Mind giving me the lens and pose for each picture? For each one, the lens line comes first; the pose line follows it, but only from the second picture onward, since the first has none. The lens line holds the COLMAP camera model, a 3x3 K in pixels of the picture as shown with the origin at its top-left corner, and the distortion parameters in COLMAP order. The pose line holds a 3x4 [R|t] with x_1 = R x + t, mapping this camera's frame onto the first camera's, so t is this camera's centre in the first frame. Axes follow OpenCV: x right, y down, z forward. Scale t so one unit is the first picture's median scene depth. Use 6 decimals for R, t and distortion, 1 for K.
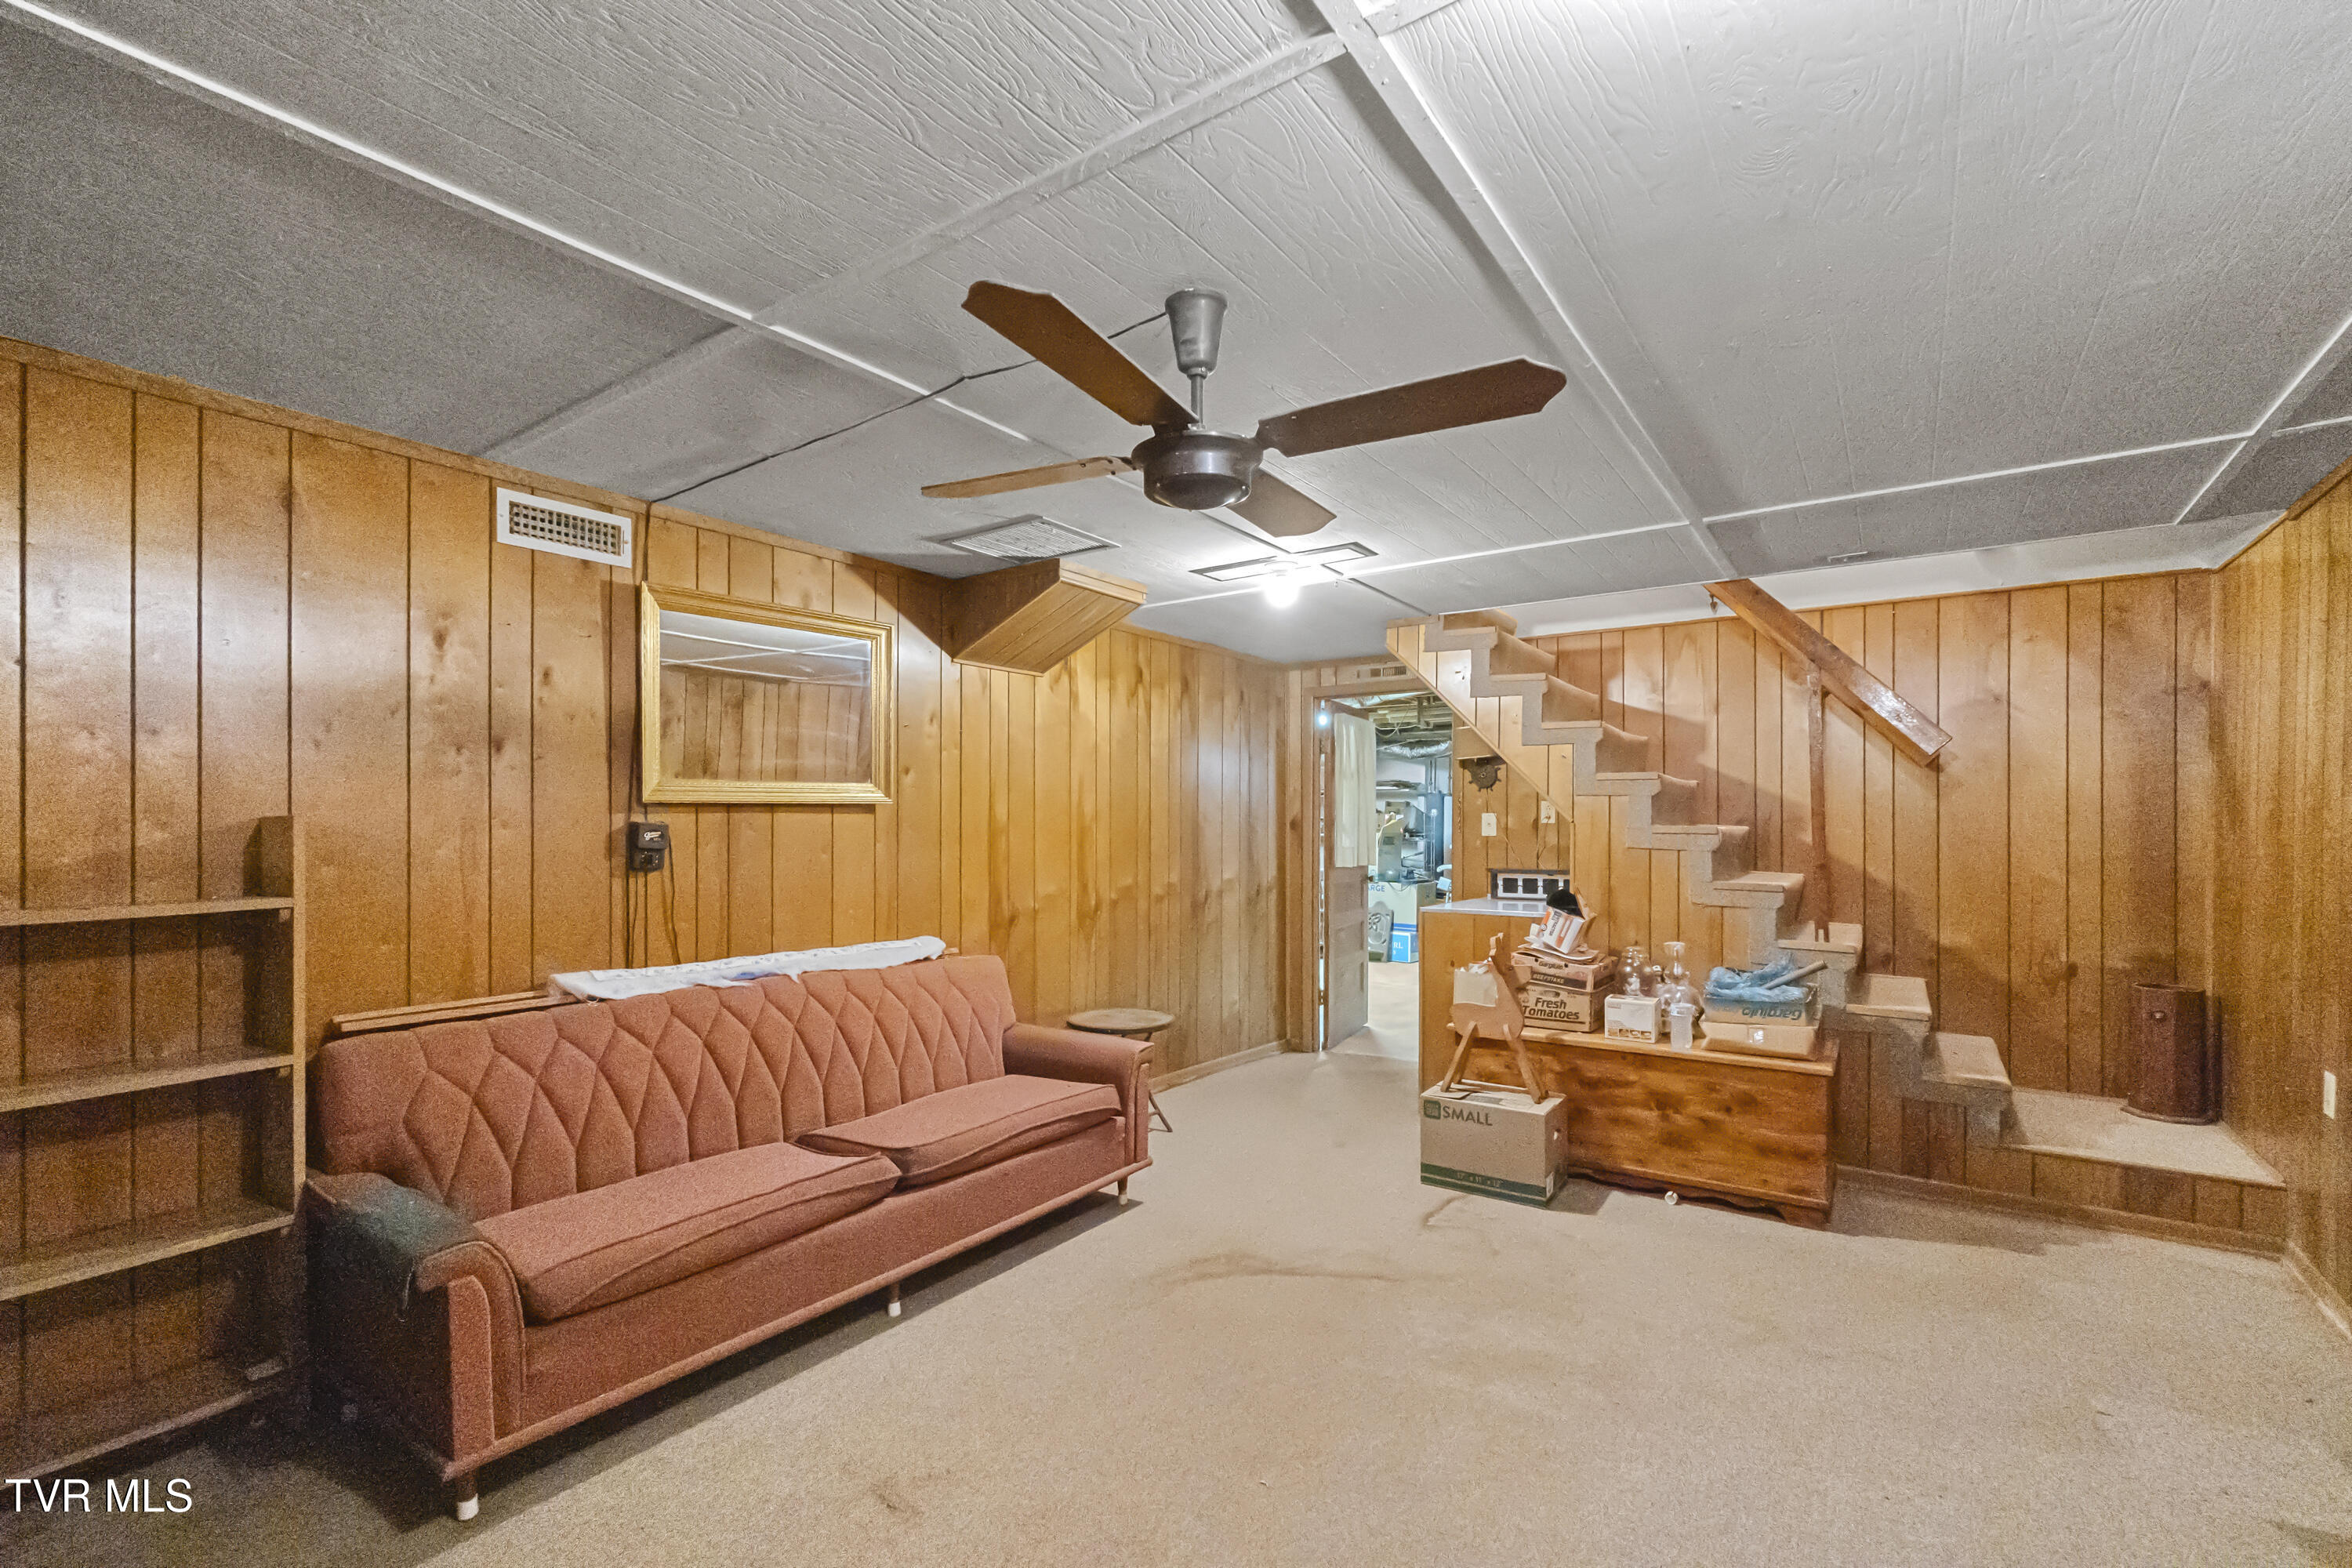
lens RADIAL K [[1030.3, 0, 1143.7], [0, 1030.3, 816.2], [0, 0, 1]] dist [0.000158, 0.000307]
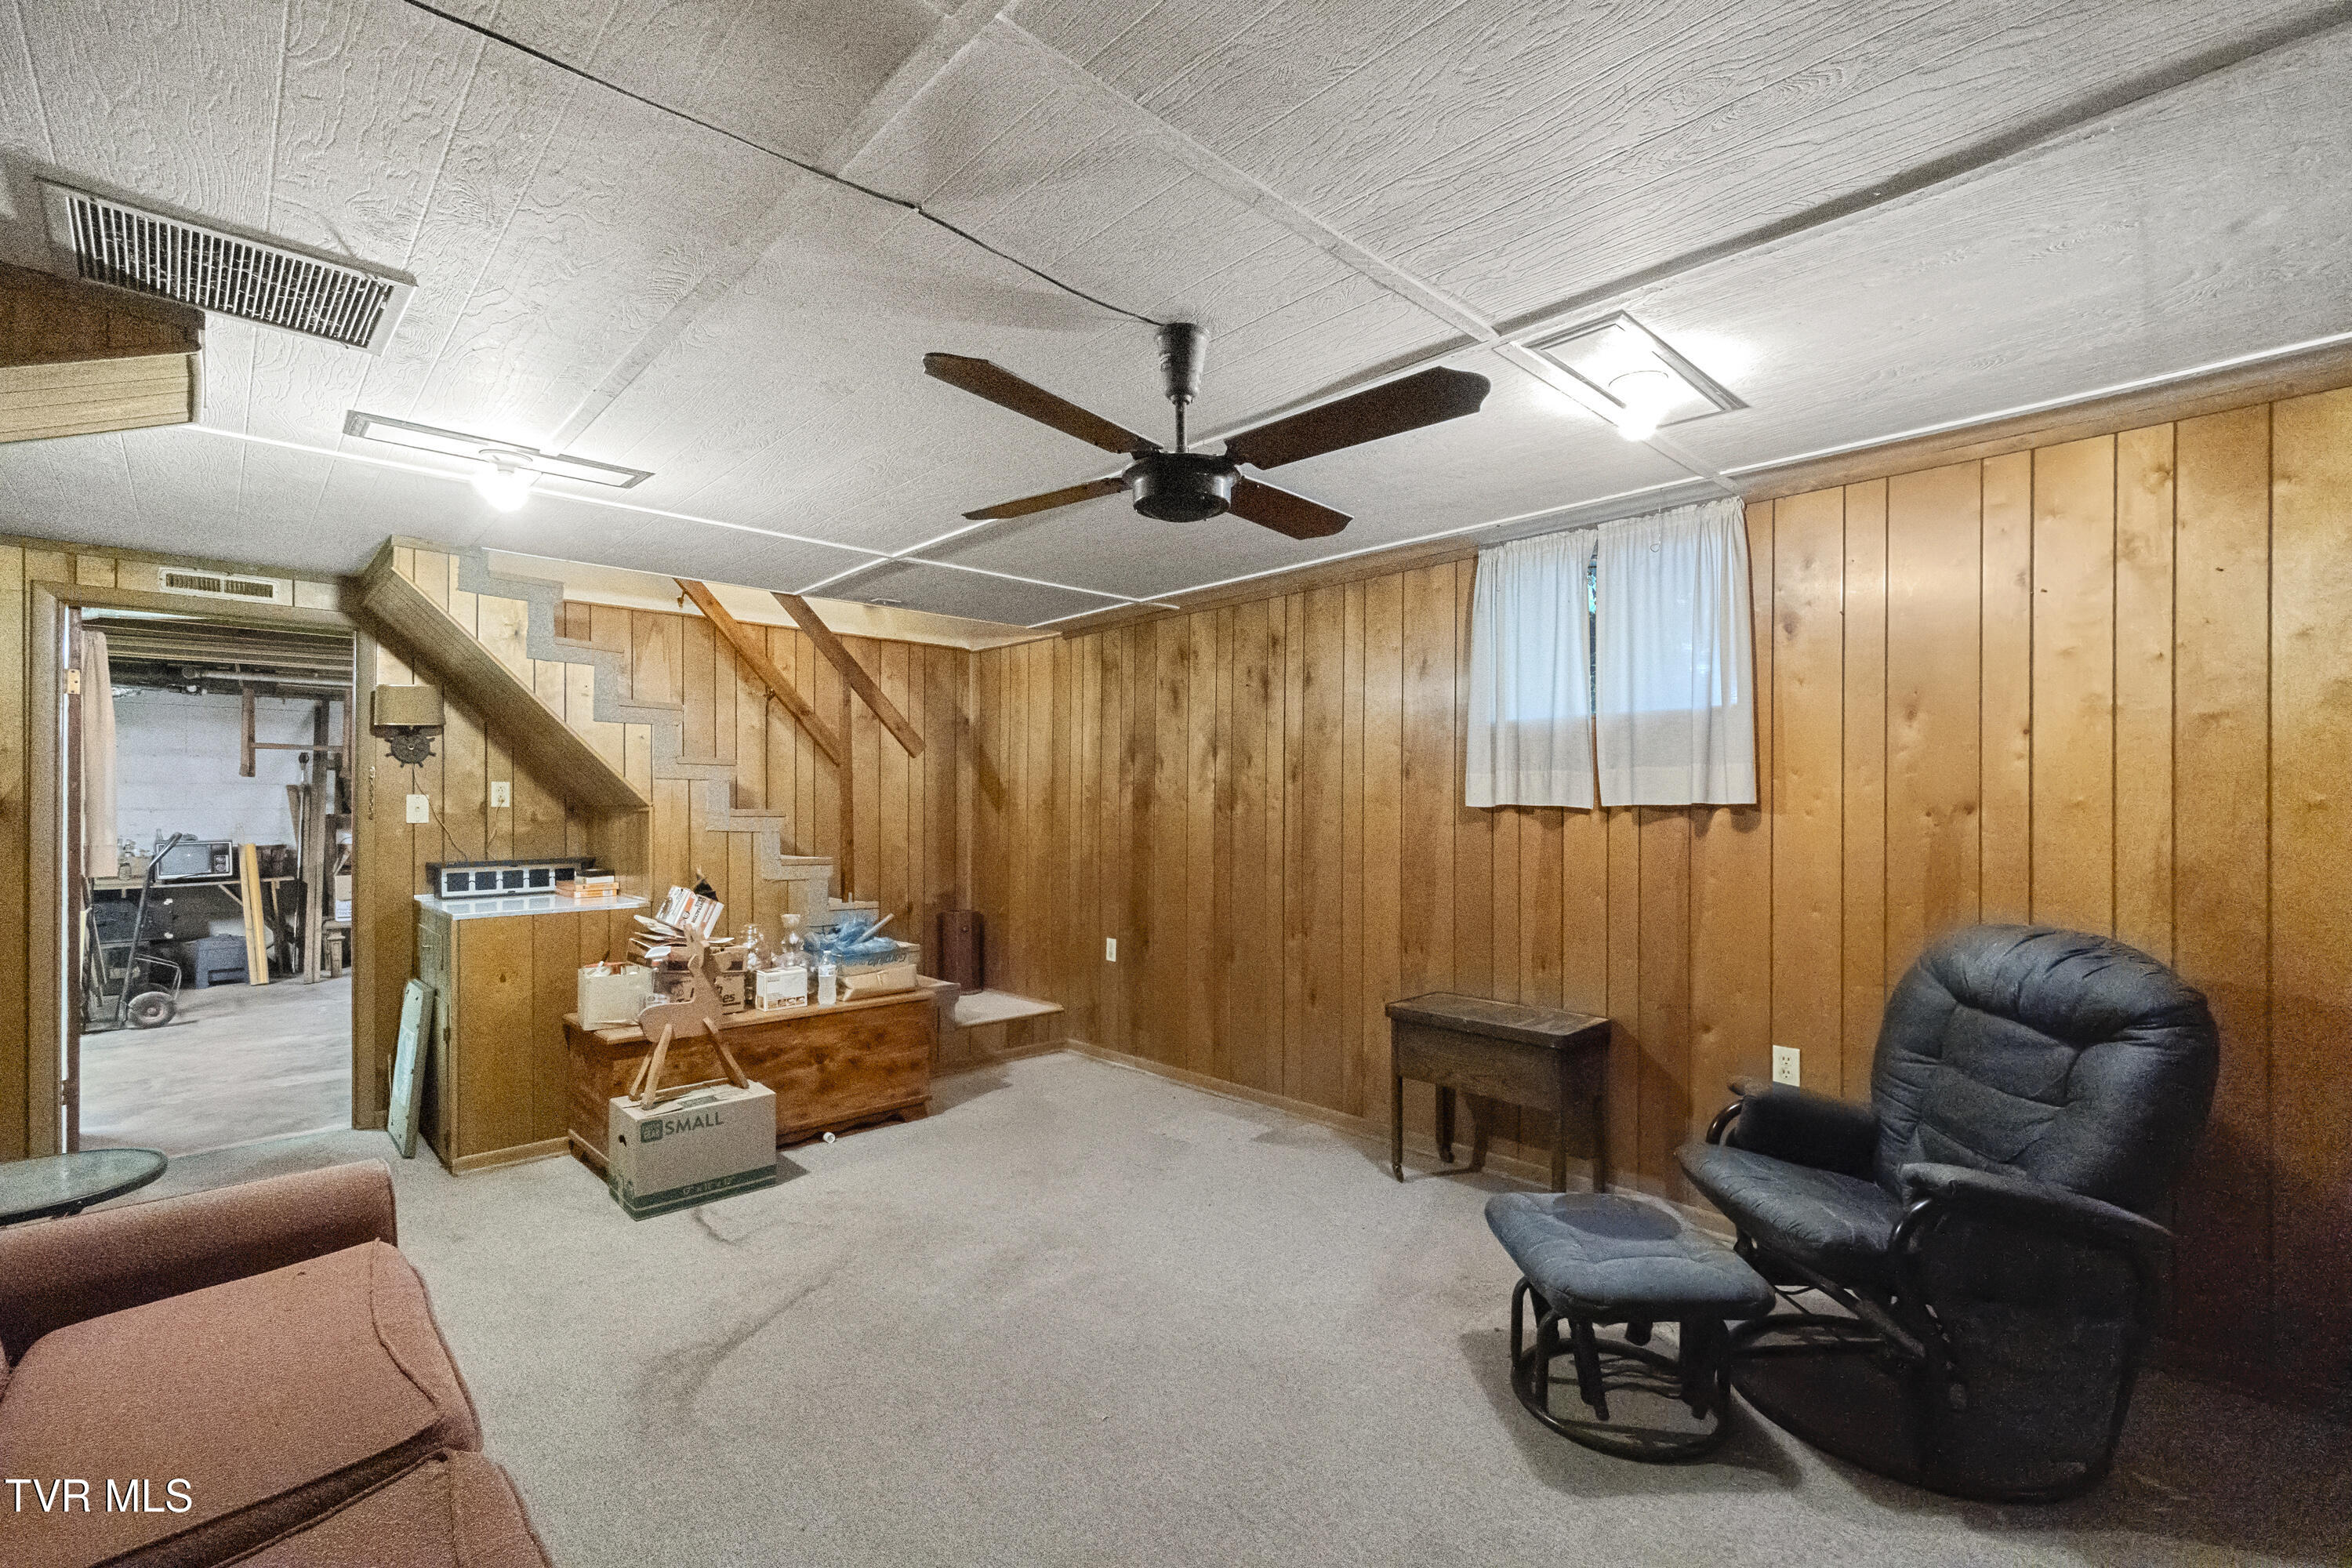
lens RADIAL K [[1030.3, 0, 1172.5], [0, 1030.3, 804.4], [0, 0, 1]] dist [0.000158, 0.000307]
pose [[0.179121, 0.002488, 0.983824, -0.525696], [-0.006929, 0.999975, -0.001268, 0.002564], [-0.983803, -0.006590, 0.179134, 0.416938]]
